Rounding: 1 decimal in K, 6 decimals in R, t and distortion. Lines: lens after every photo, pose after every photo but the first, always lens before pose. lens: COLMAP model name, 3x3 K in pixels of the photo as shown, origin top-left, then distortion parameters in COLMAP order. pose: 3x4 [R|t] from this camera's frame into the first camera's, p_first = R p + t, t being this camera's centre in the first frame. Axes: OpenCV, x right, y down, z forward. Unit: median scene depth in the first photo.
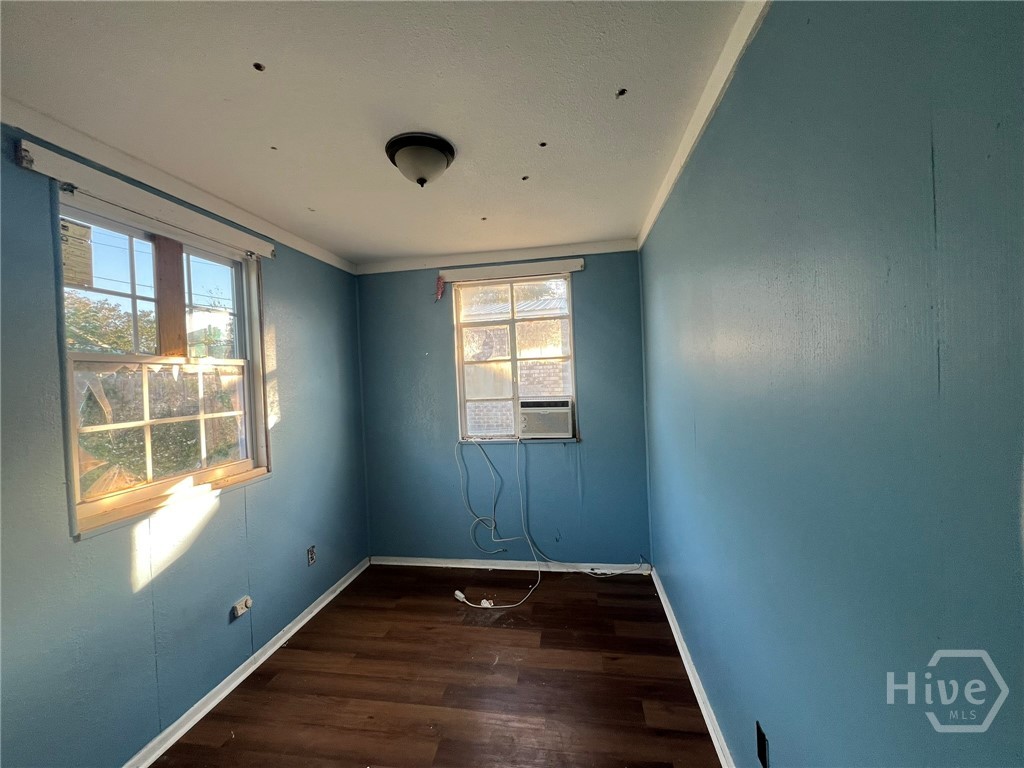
lens RADIAL K [[408.1, 0, 509.5], [0, 408.1, 382.3], [0, 0, 1]] dist [0.001071, 0.000348]
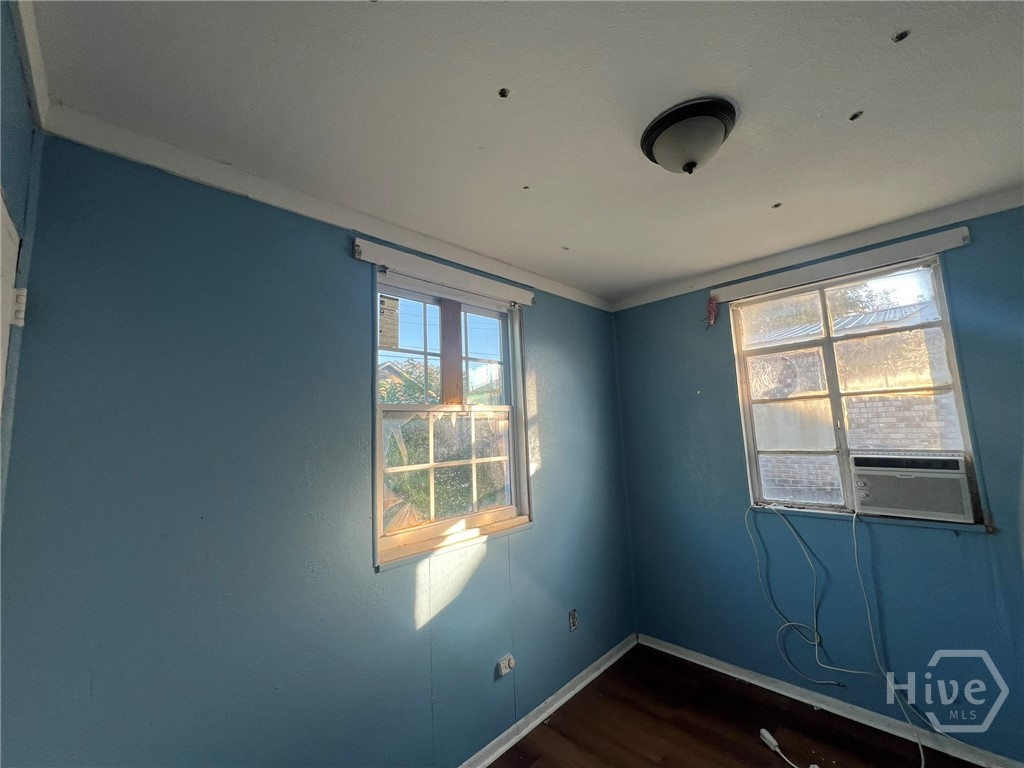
lens RADIAL K [[408.1, 0, 508.4], [0, 408.1, 384.1], [0, 0, 1]] dist [0.001071, 0.000348]
pose [[0.813869, -0.058348, -0.578111, -0.053302], [0.000685, 0.995041, -0.099464, -0.007109], [0.581048, 0.080555, 0.809873, 0.157222]]
